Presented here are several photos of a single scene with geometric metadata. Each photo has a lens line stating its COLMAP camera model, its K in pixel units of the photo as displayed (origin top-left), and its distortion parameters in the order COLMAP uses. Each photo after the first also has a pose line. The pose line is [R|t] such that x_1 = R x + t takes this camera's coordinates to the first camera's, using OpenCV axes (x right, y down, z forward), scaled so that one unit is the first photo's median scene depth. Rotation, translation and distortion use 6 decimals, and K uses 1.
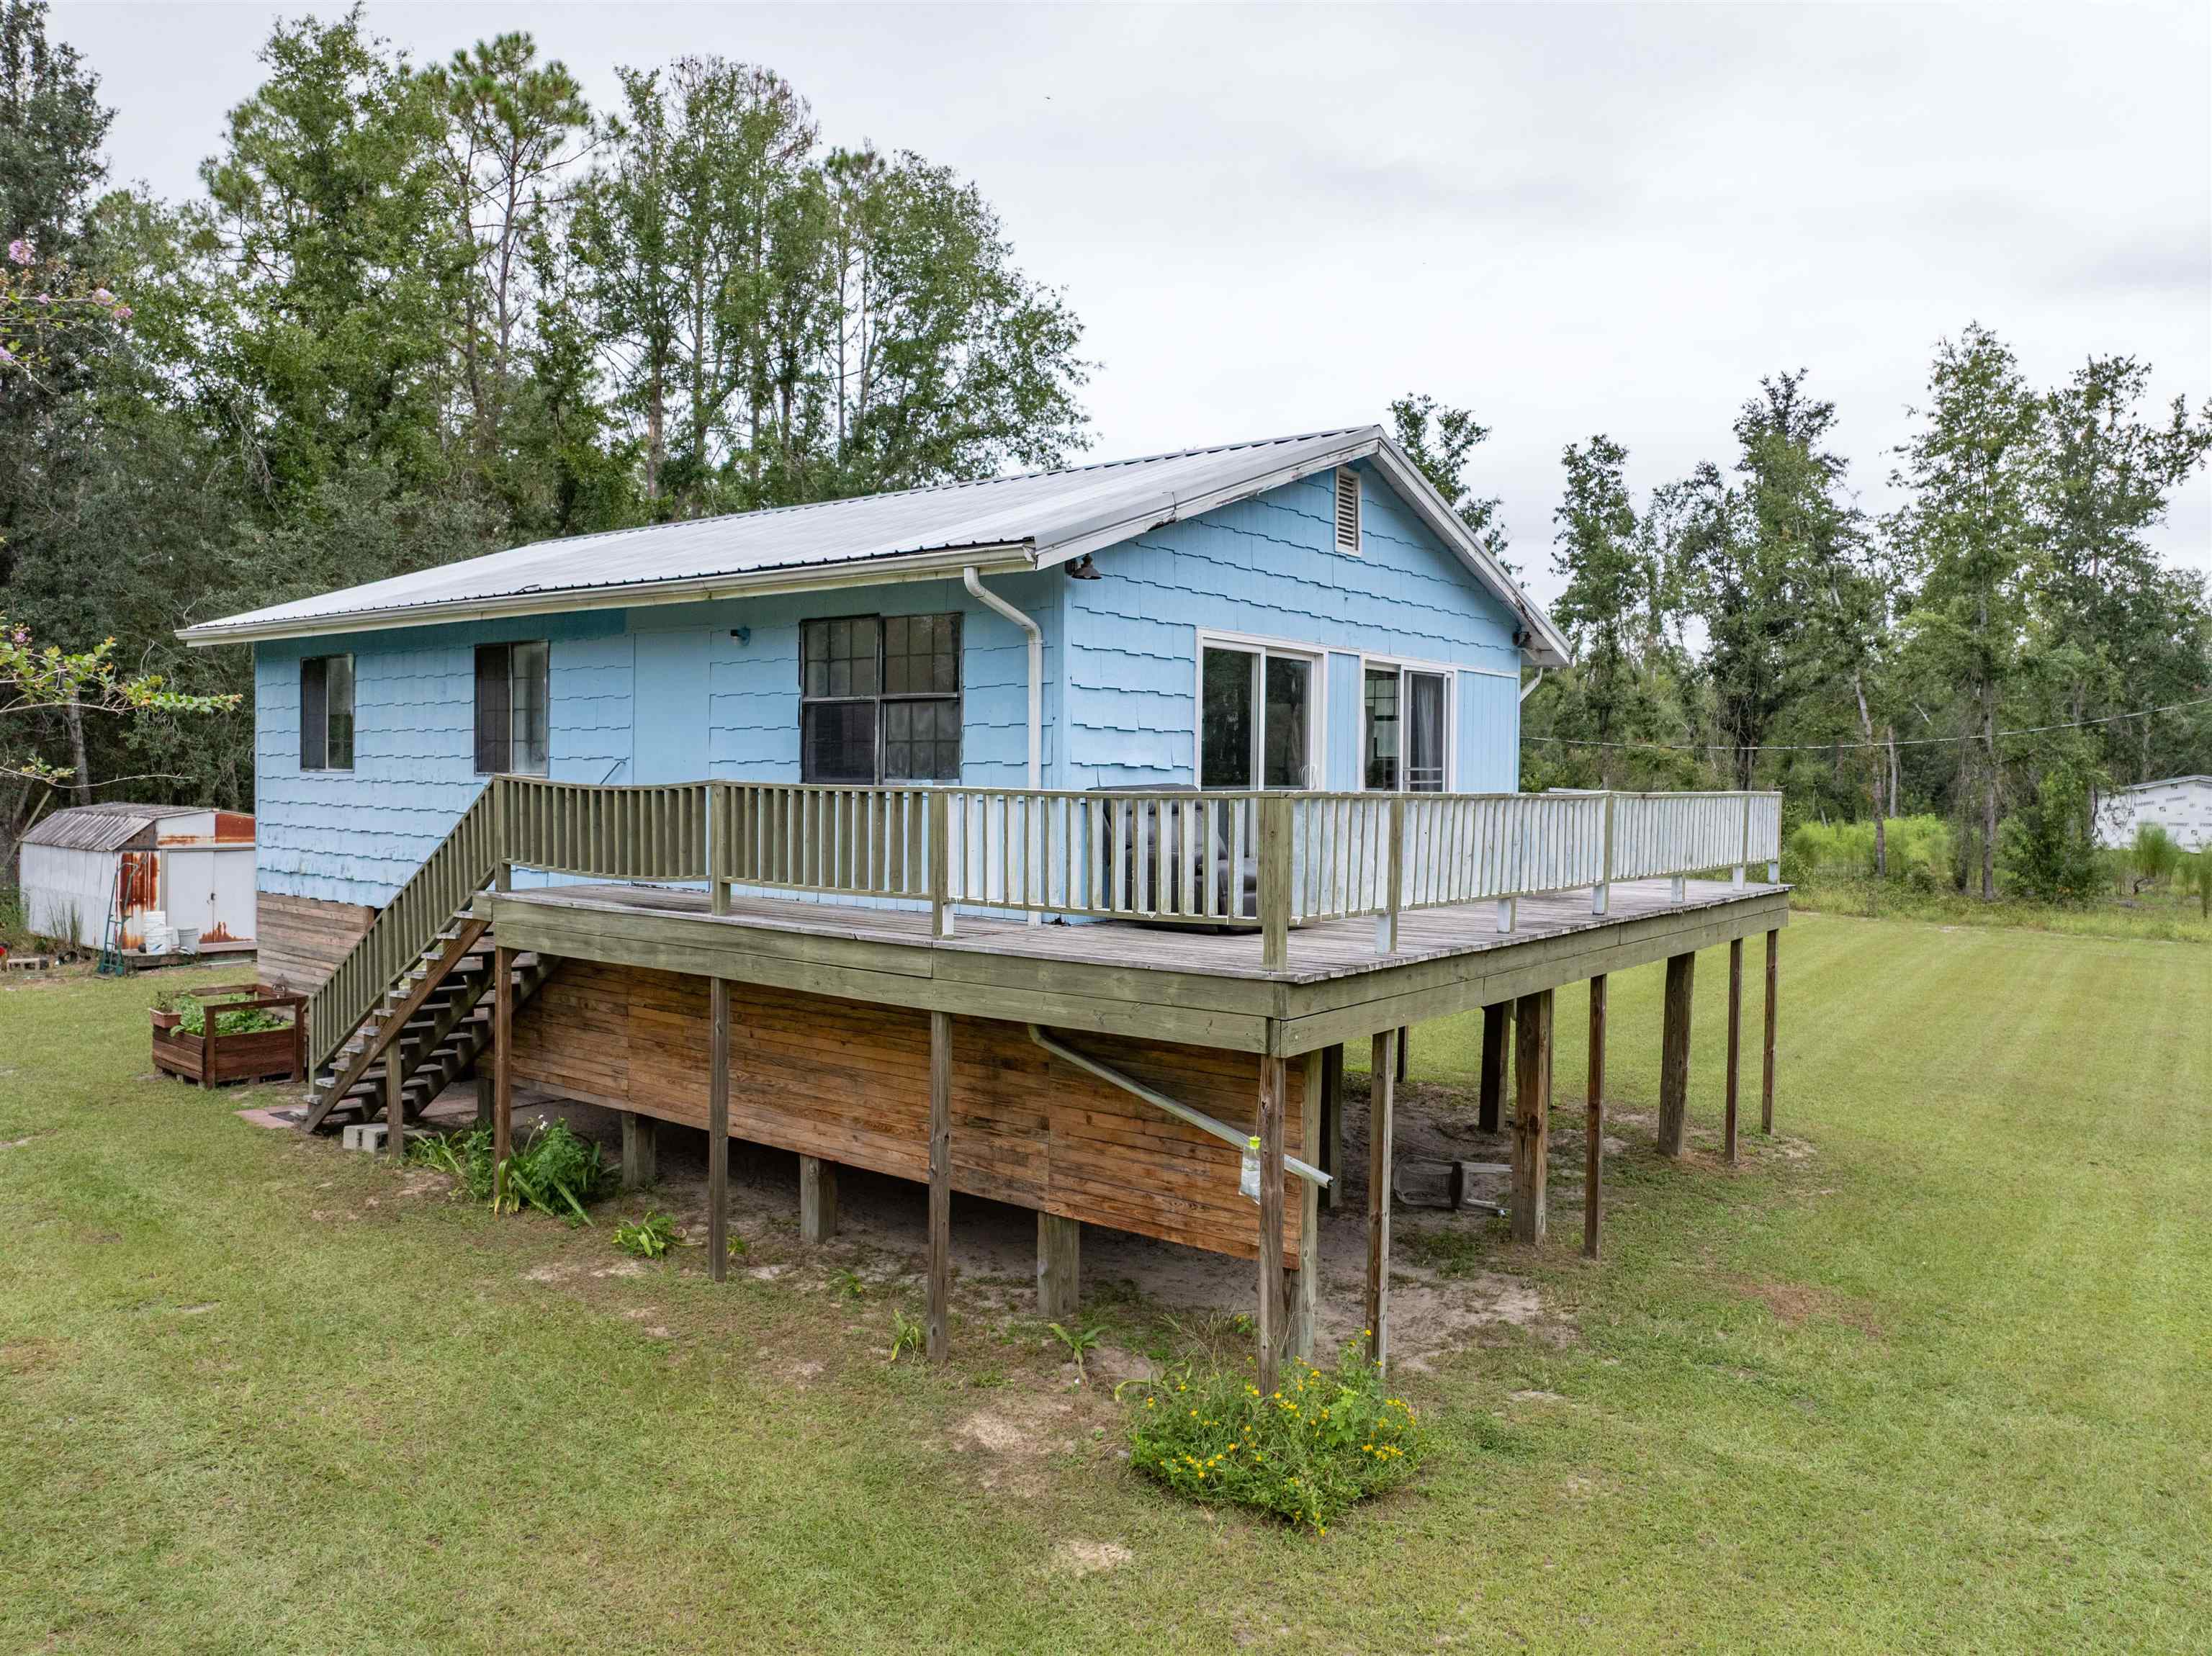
lens RADIAL K [[1561.2, 0, 1109.0], [0, 1561.2, 769.5], [0, 0, 1]] dist [-0.045872, 0.018218]
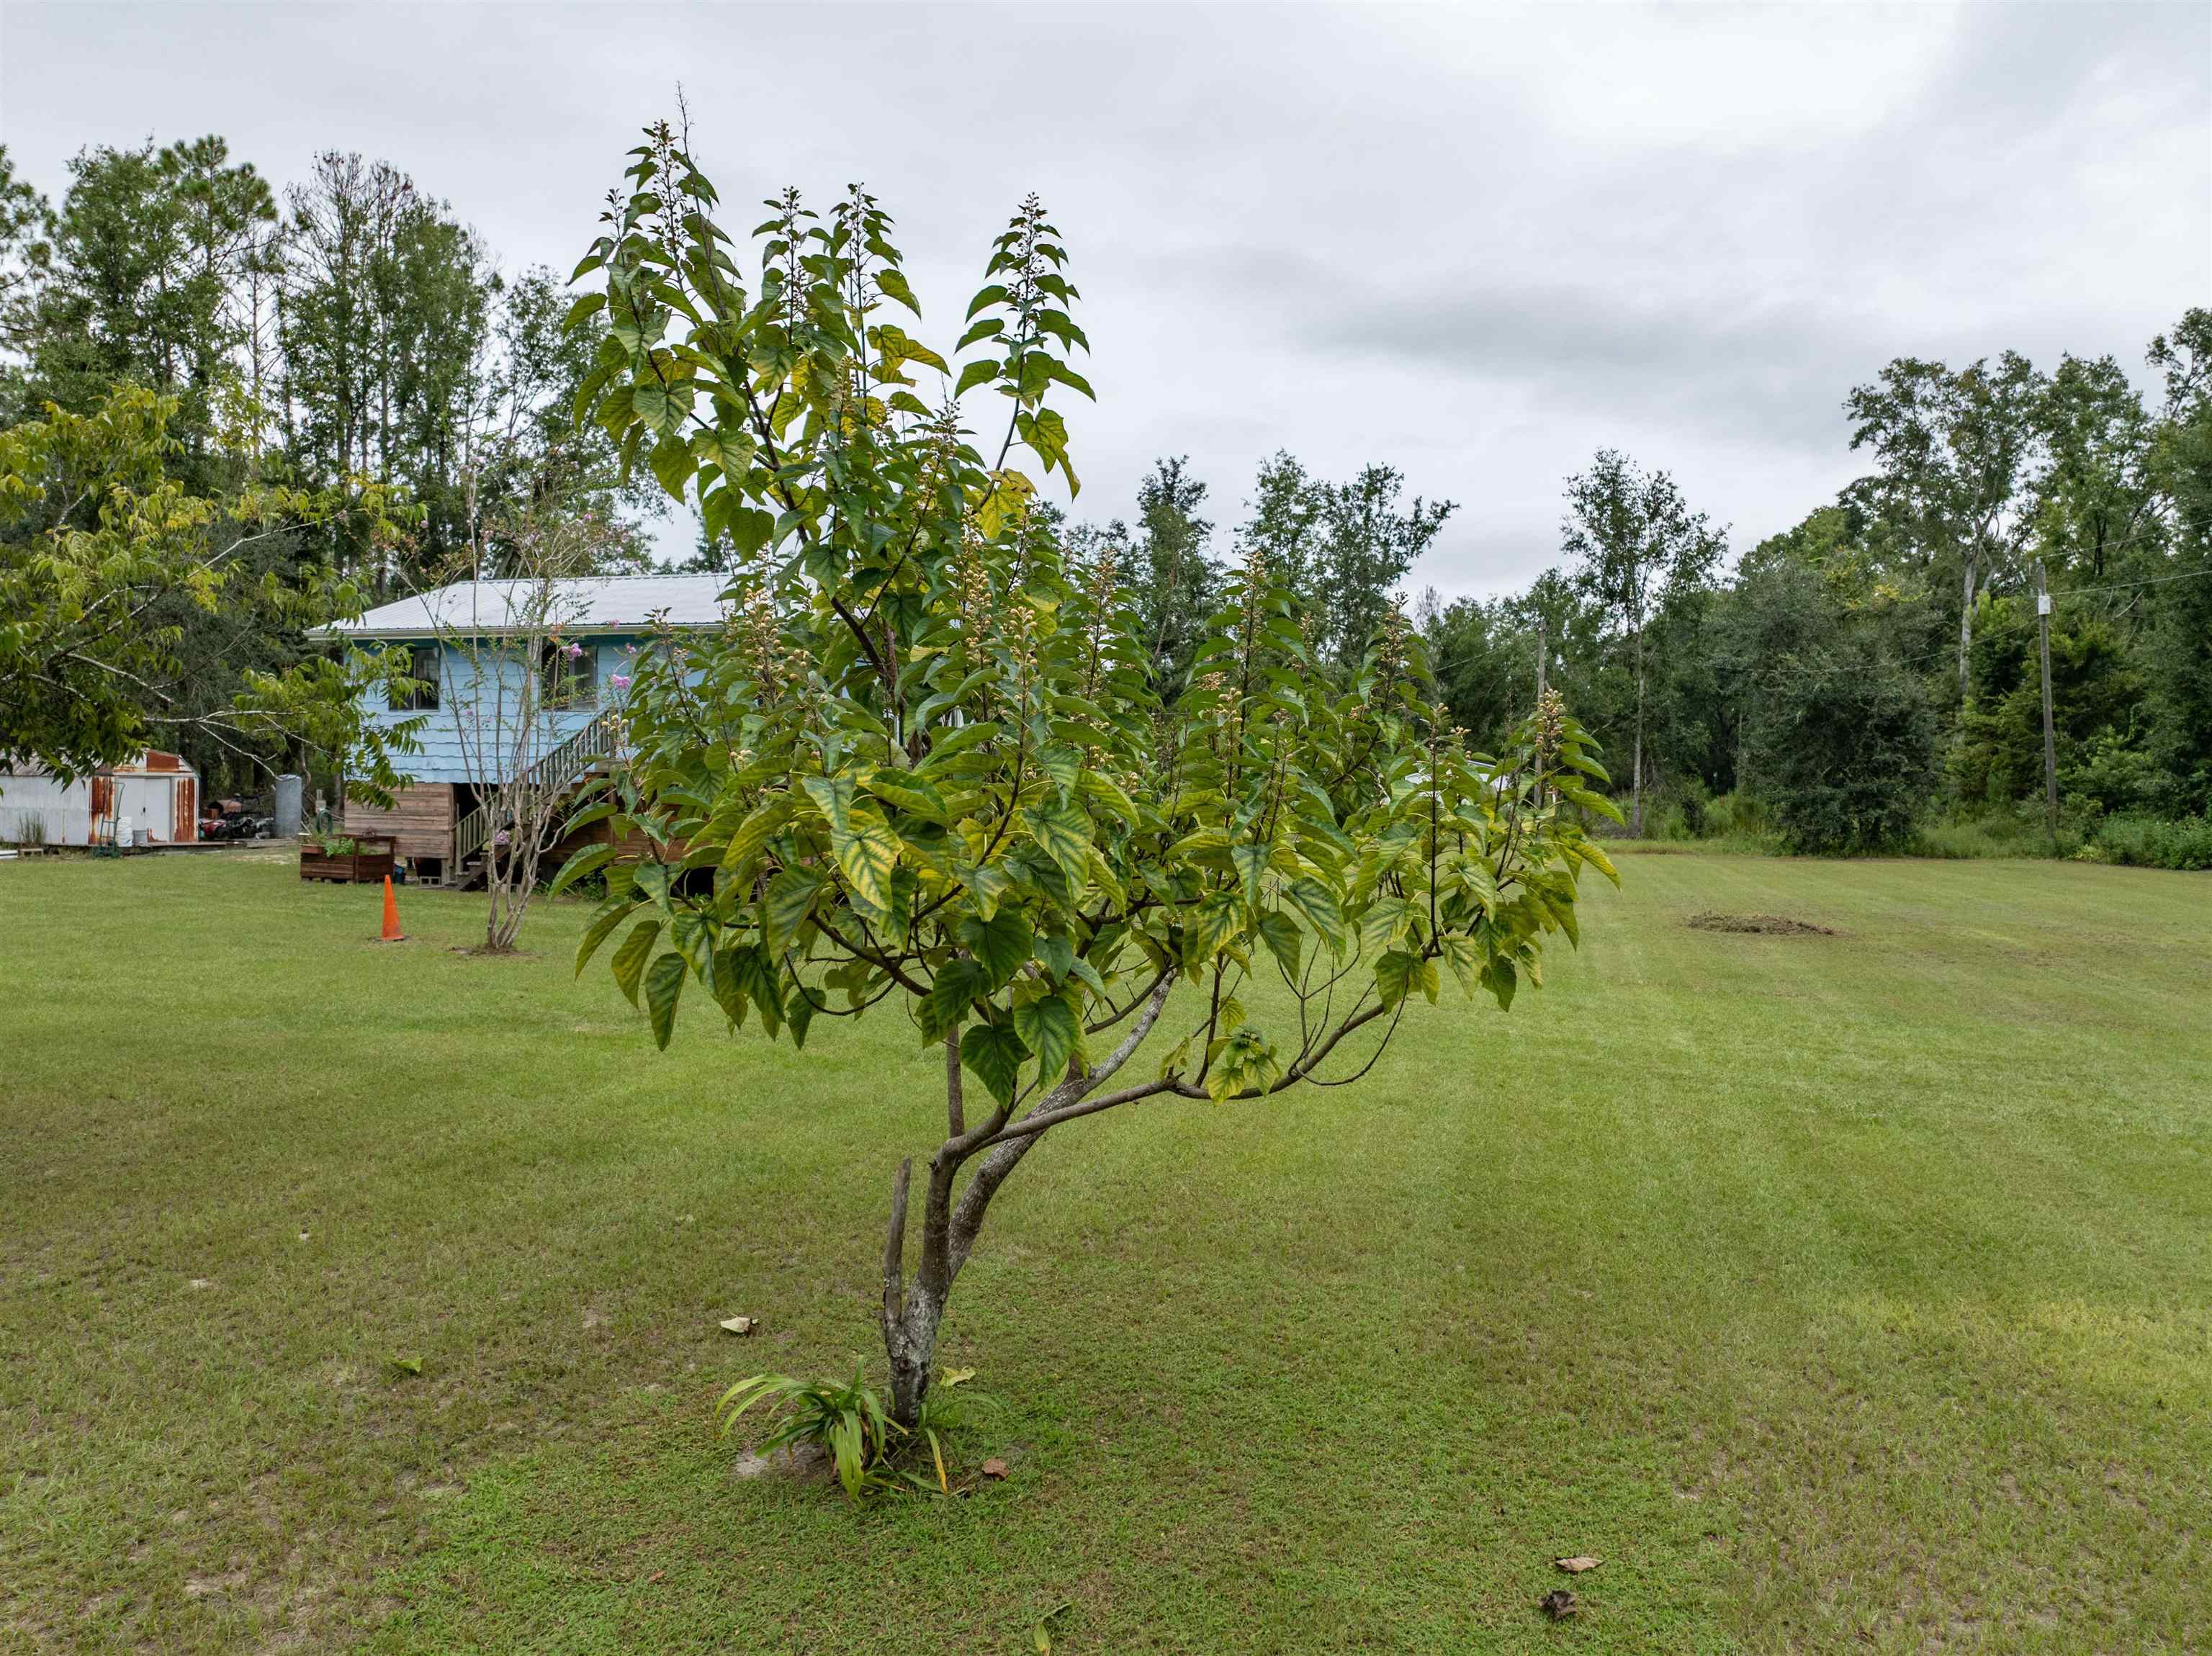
lens RADIAL K [[1561.2, 0, 1112.0], [0, 1561.2, 815.4], [0, 0, 1]] dist [-0.045872, 0.018218]
pose [[0.935336, -0.010888, 0.353593, -0.145415], [0.001187, 0.999617, 0.027640, 0.028854], [-0.353758, -0.025433, 0.934991, -0.393630]]
